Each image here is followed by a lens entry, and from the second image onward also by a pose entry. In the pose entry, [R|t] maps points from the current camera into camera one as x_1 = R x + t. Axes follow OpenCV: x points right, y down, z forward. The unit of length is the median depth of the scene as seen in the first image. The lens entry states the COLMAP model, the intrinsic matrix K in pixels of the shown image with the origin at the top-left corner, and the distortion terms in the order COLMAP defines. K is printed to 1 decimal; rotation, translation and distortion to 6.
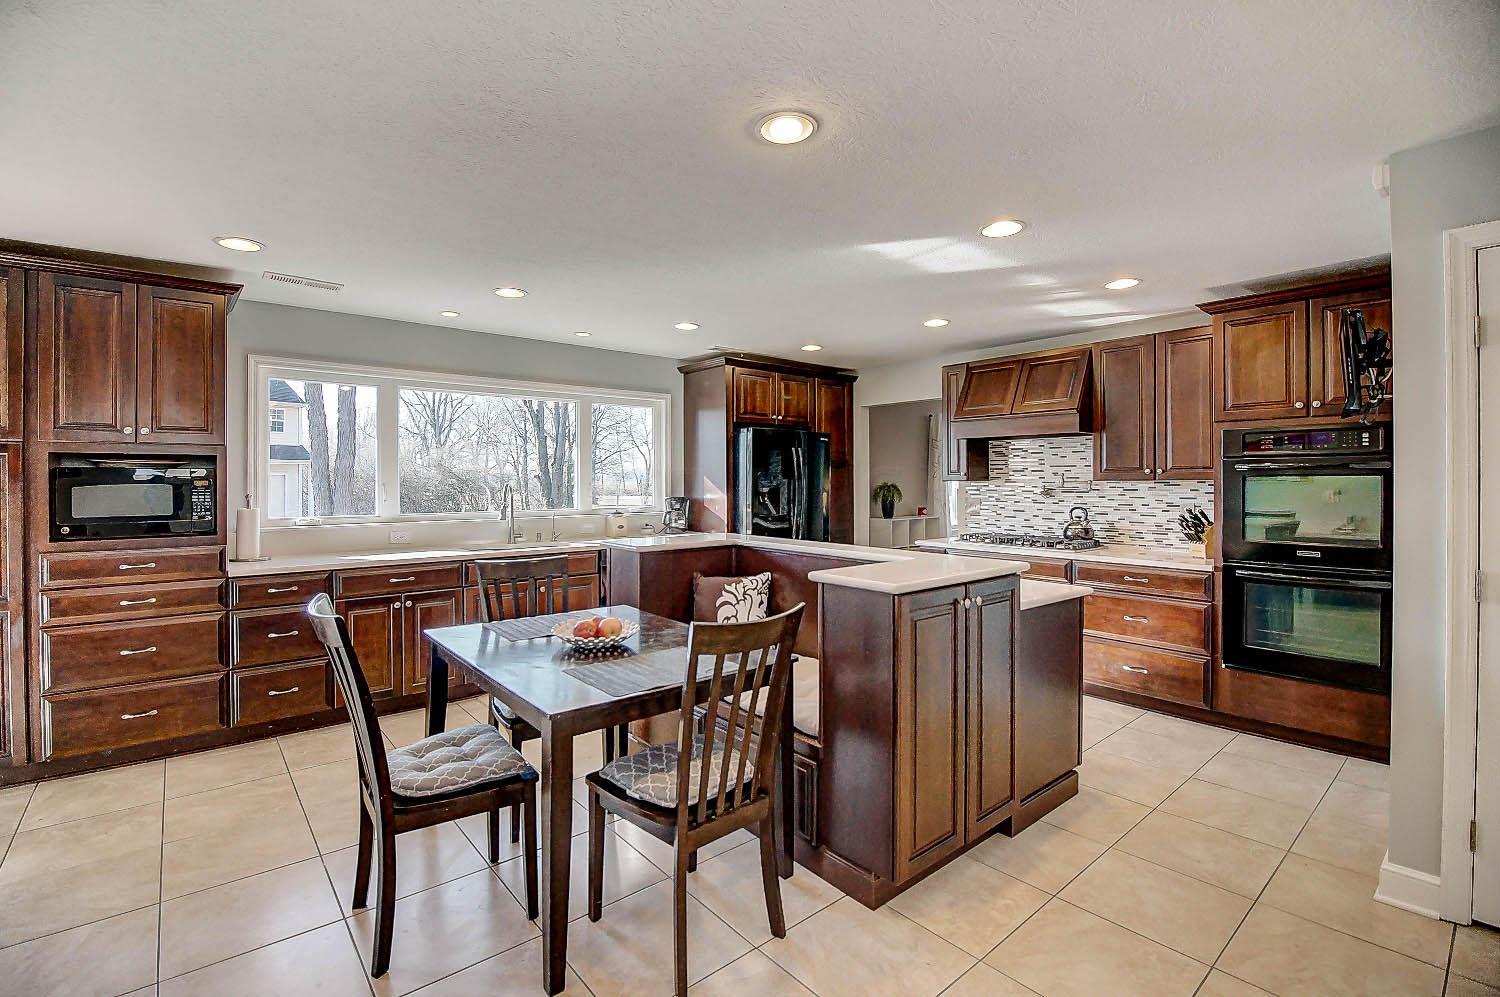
lens RADIAL K [[671.4, 0, 757.9], [0, 671.4, 485.6], [0, 0, 1]] dist [-0.007299, -0.004602]
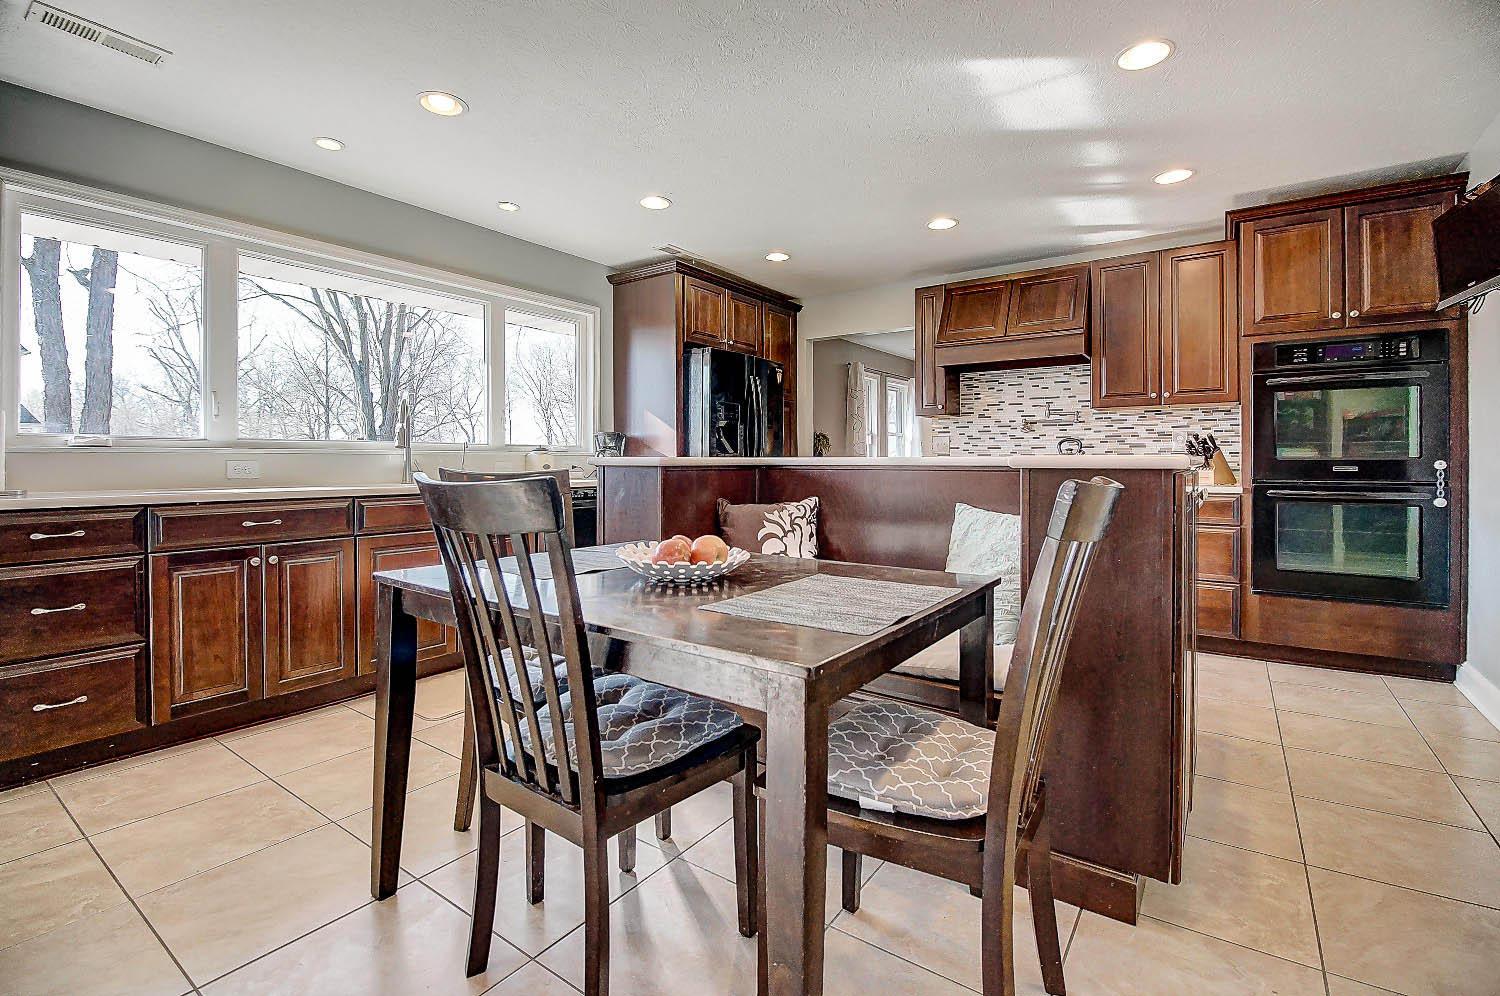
lens RADIAL K [[671.4, 0, 744.8], [0, 671.4, 472.1], [0, 0, 1]] dist [-0.007299, -0.004602]
pose [[0.970548, -0.004884, 0.240858, -0.230297], [0.004200, 0.999986, 0.003353, 0.090599], [-0.240871, -0.002242, 0.970555, 0.247170]]
